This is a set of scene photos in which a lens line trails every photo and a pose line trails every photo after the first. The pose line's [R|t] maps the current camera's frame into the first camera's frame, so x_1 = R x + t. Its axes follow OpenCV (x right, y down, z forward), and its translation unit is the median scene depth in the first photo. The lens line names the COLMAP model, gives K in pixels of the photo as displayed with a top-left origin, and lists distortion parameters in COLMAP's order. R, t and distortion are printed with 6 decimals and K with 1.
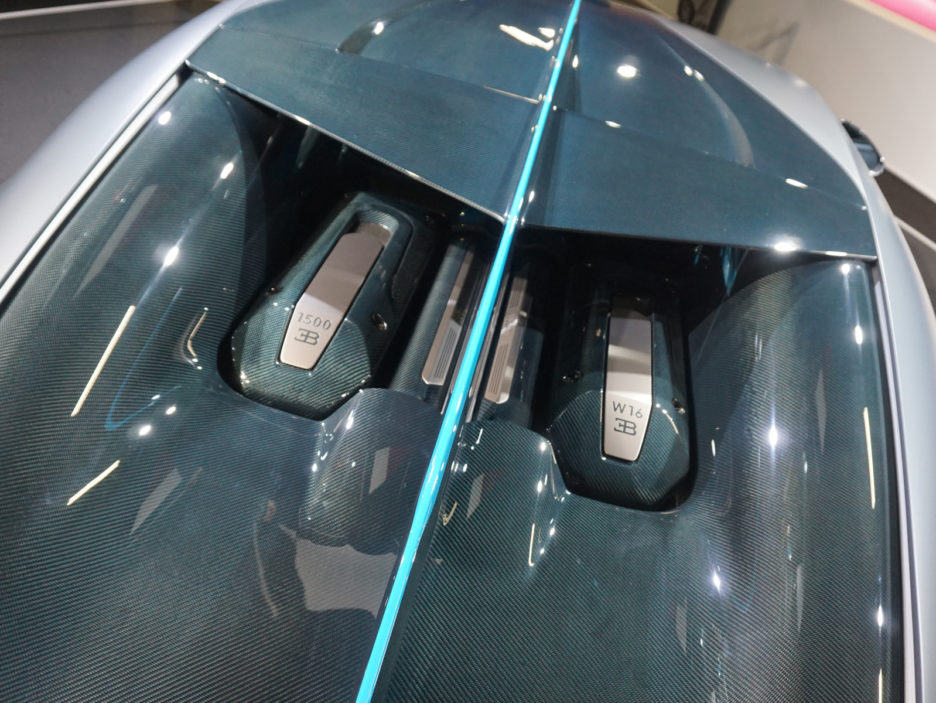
lens RADIAL K [[749.7, 0, 468.0], [0, 749.7, 351.5], [0, 0, 1]] dist [0.011490, 0.002773]
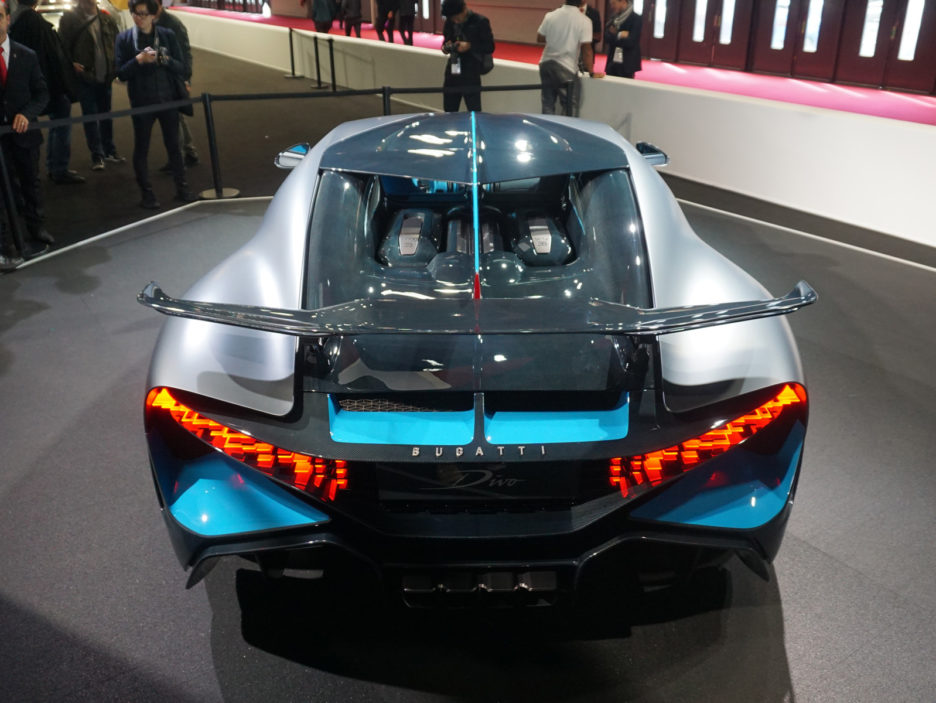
lens RADIAL K [[711.1, 0, 468.0], [0, 711.1, 351.5], [0, 0, 1]] dist [-0.077694, -0.001395]
pose [[0.959983, -0.275134, 0.052292, -0.206564], [0.279870, 0.949323, -0.143031, 0.592927], [-0.010290, 0.151942, 0.988336, -1.068078]]
